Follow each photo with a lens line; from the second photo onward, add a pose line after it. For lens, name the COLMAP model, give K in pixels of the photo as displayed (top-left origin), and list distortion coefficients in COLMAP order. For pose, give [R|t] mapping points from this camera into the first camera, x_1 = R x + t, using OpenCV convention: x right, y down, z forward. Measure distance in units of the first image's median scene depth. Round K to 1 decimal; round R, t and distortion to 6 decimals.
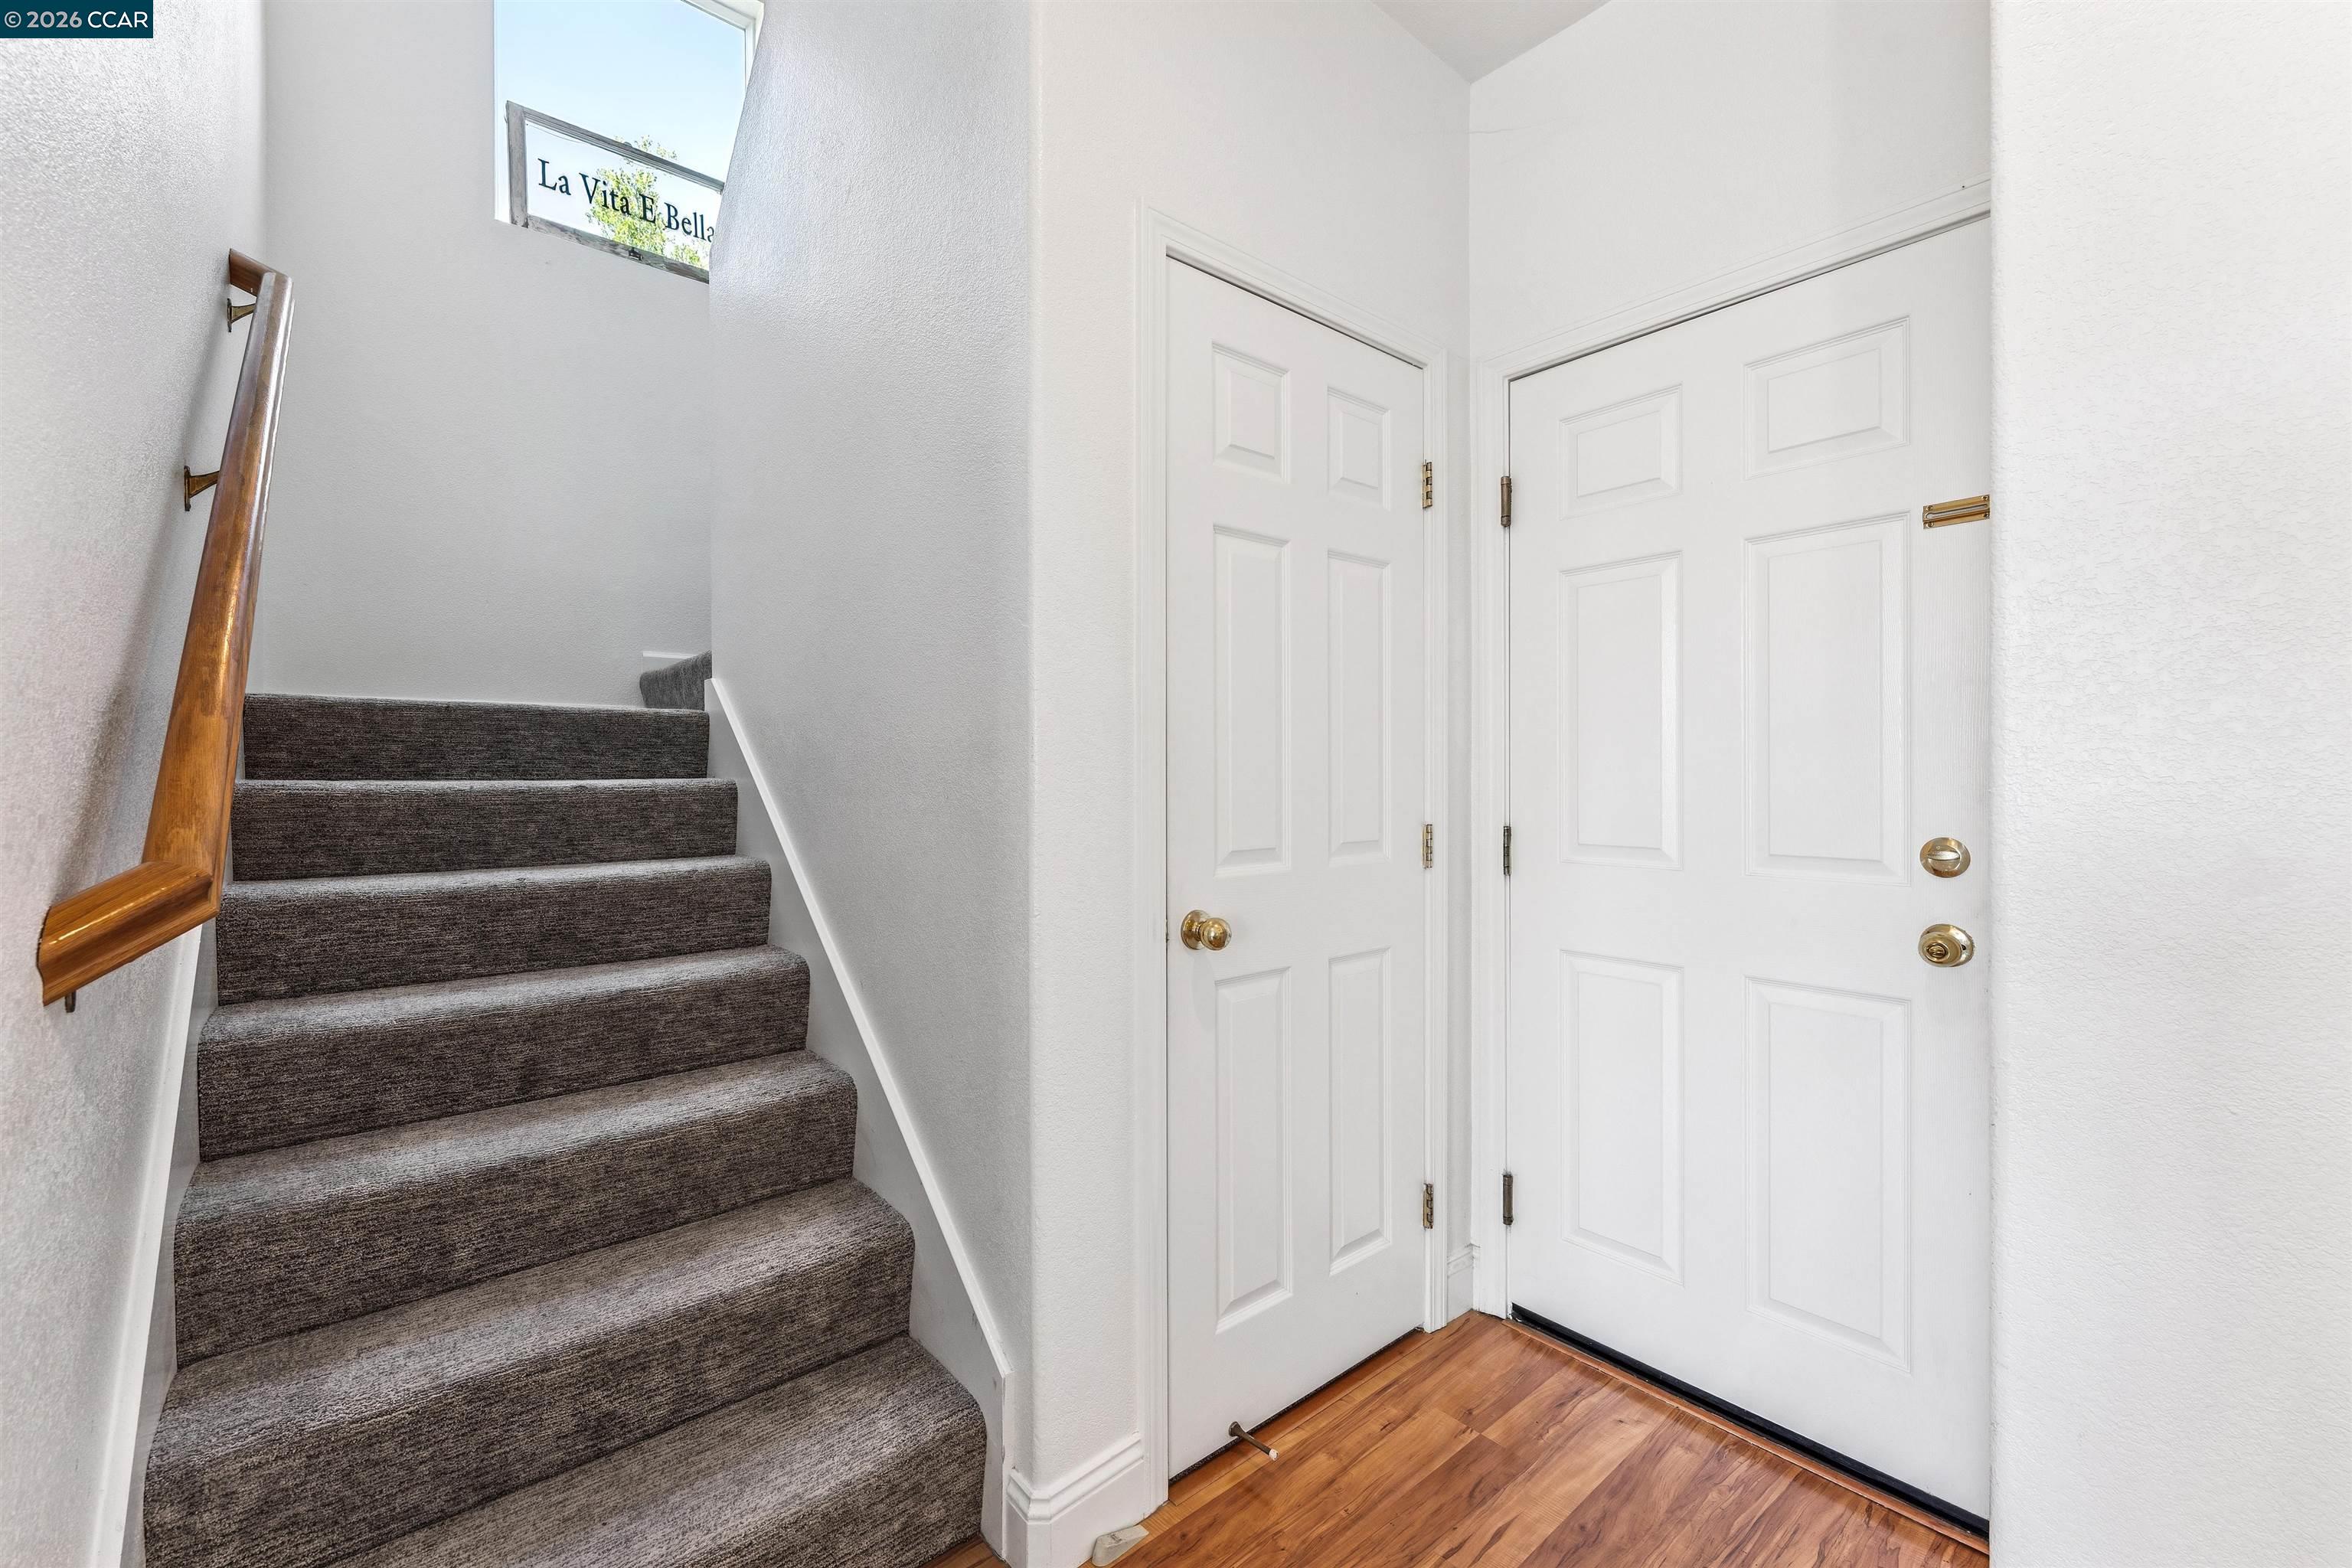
lens RADIAL K [[943.1, 0, 1174.6], [0, 943.1, 775.2], [0, 0, 1]] dist [-0.000063, -0.000160]
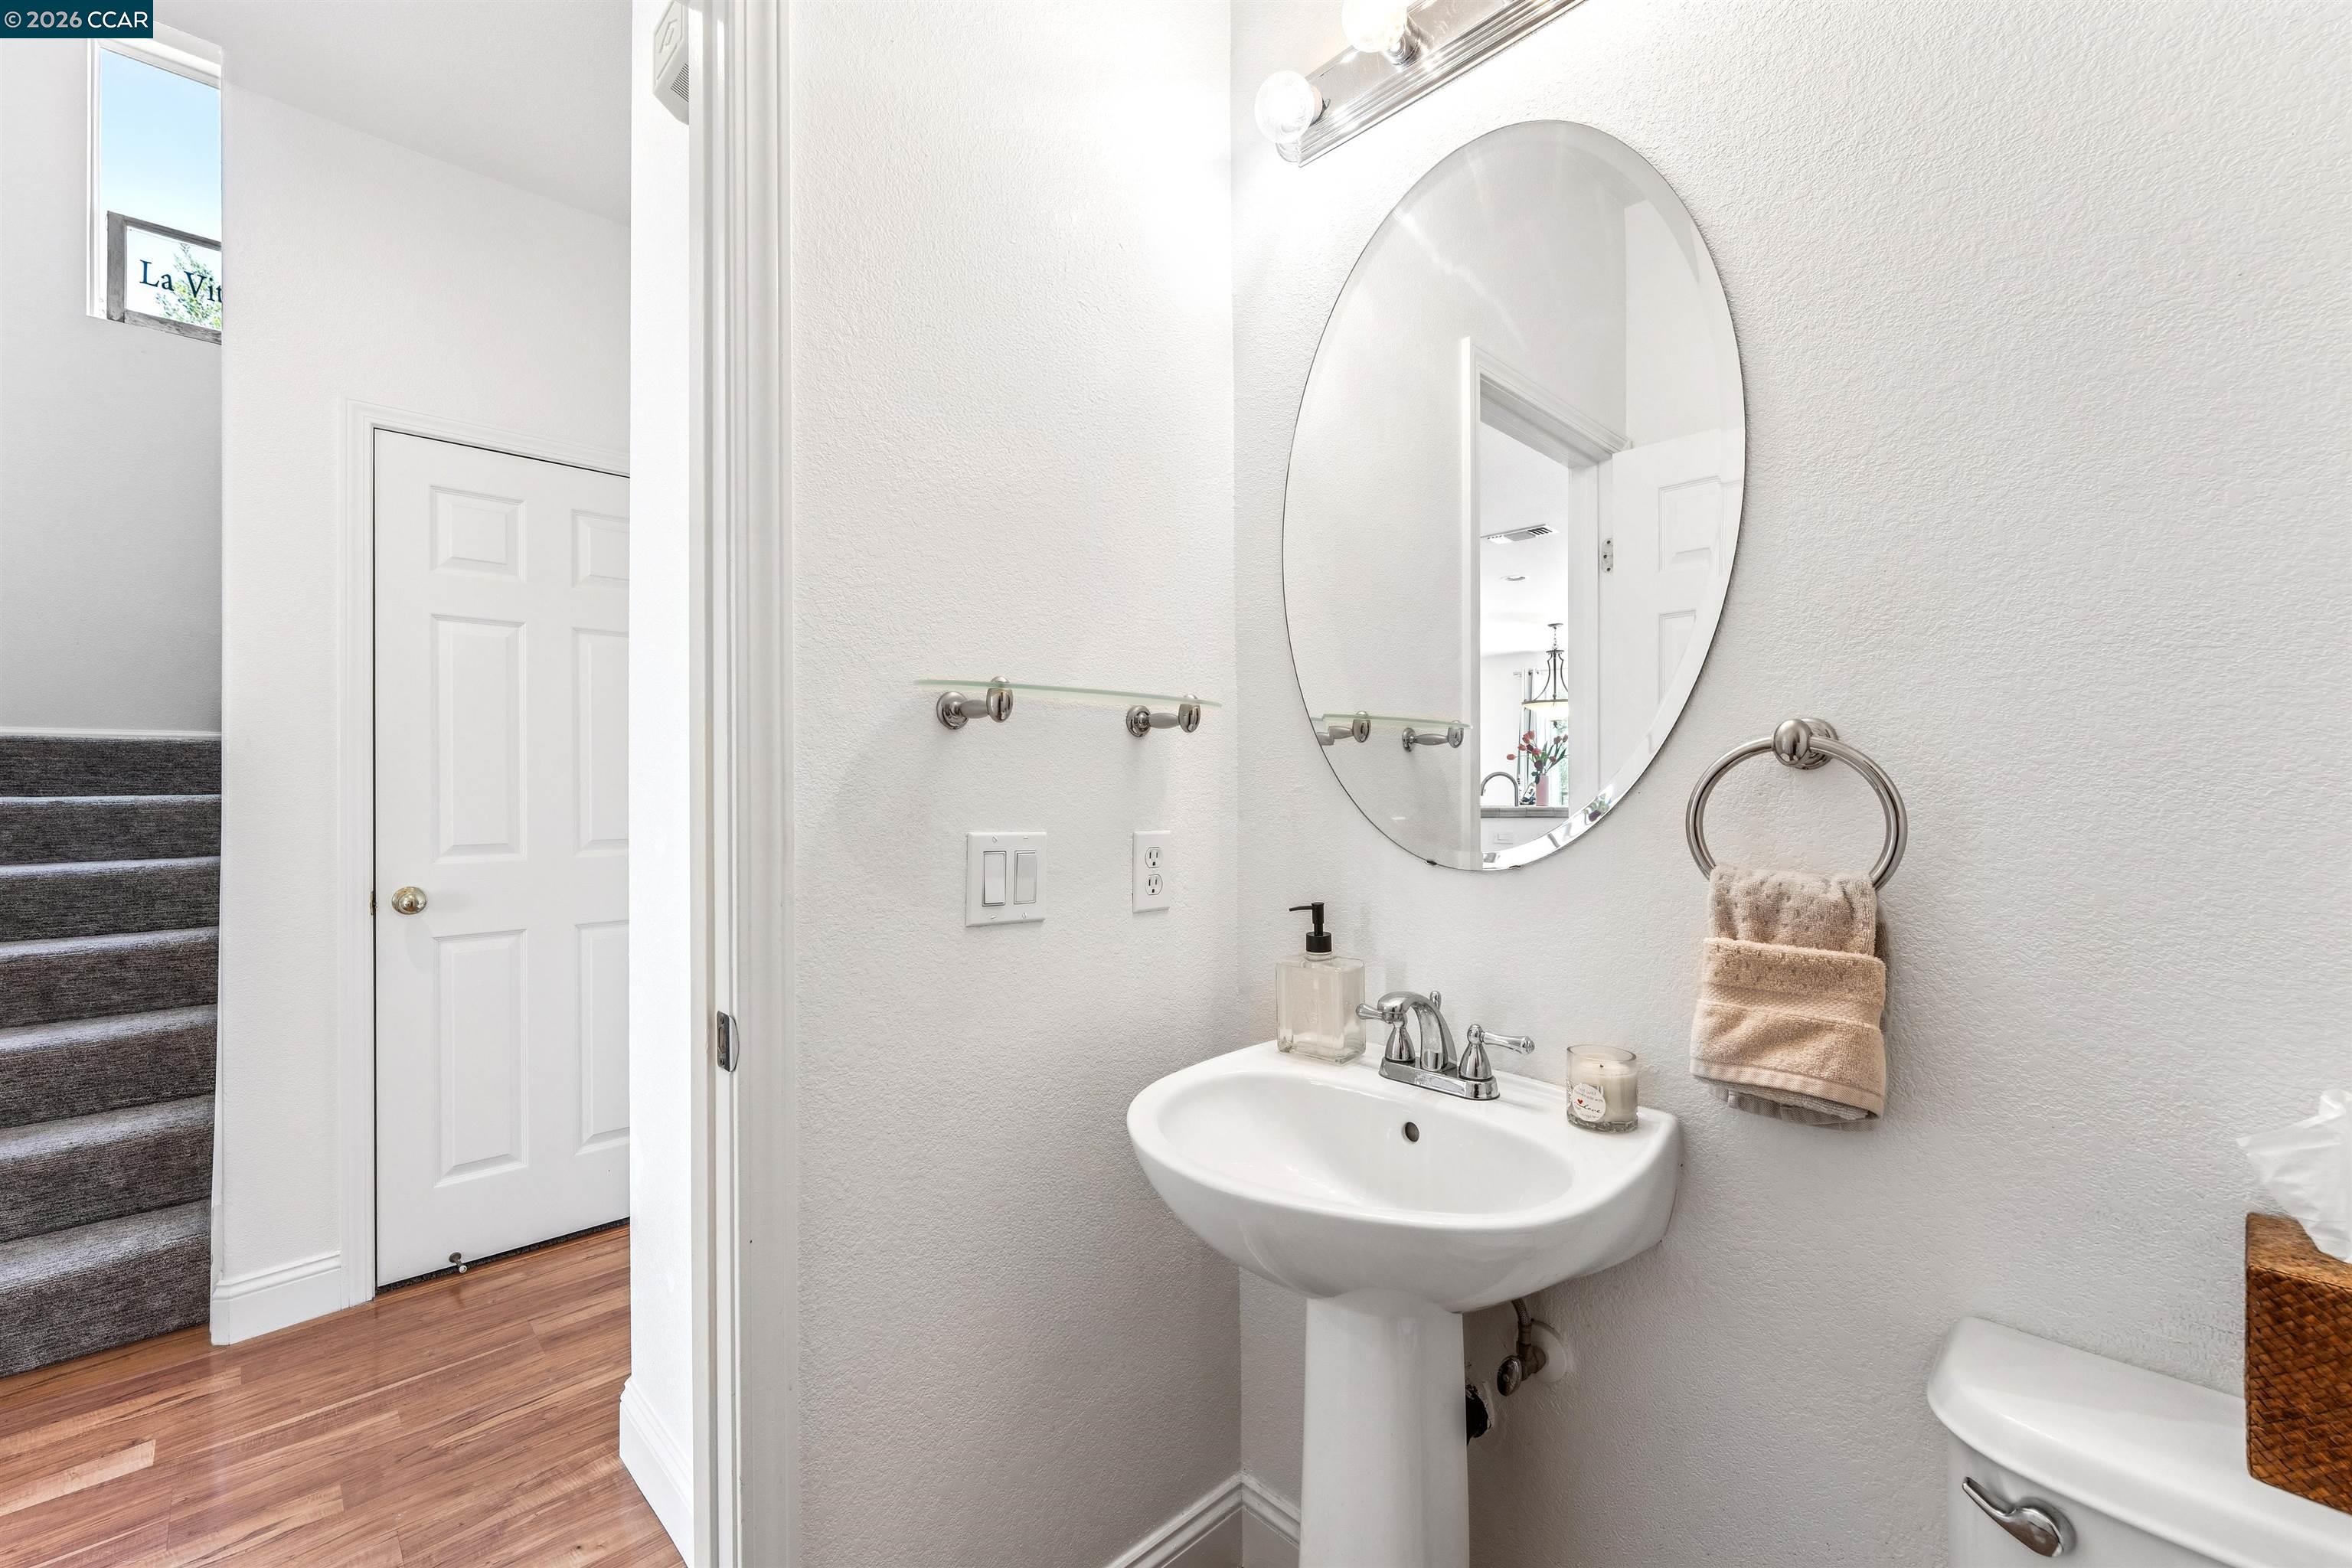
lens RADIAL K [[943.1, 0, 1177.3], [0, 943.1, 785.0], [0, 0, 1]] dist [-0.000063, -0.000160]
pose [[0.998065, -0.003452, 0.062091, 0.778438], [0.003592, 0.999991, -0.002149, -0.002449], [-0.062083, 0.002368, 0.998068, -0.347989]]
